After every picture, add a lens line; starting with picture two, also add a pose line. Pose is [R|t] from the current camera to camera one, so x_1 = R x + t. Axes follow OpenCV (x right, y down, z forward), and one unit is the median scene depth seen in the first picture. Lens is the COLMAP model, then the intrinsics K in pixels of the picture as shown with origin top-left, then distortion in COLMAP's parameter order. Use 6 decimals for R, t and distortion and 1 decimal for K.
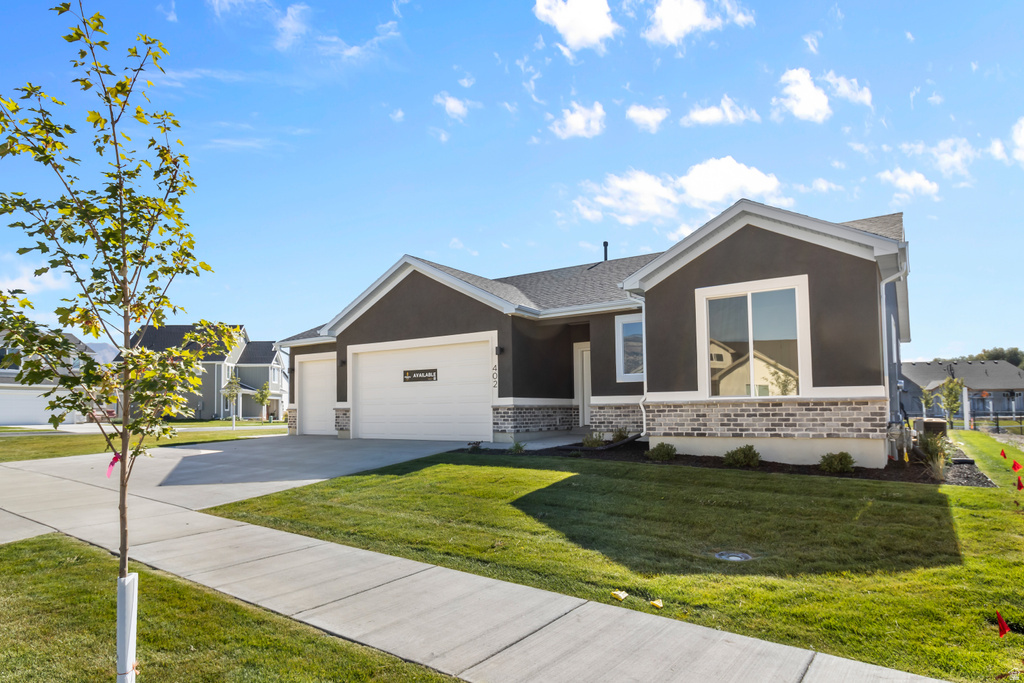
lens RADIAL K [[594.2, 0, 512.0], [0, 594.2, 341.5], [0, 0, 1]] dist [0.001937, 0.000394]
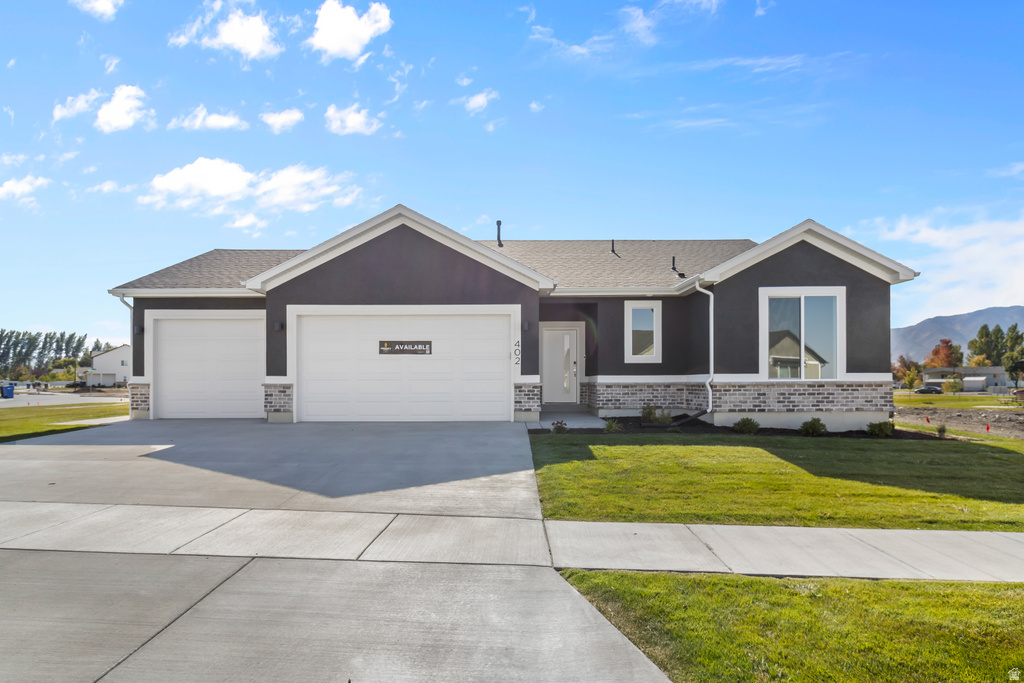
lens RADIAL K [[588.3, 0, 512.0], [0, 588.3, 341.5], [0, 0, 1]] dist [0.002665, 0.000121]
pose [[0.828677, 0.048756, 0.557599, -0.732730], [-0.070888, 0.997319, 0.018145, 0.031882], [-0.555219, -0.054563, 0.829912, 0.293566]]
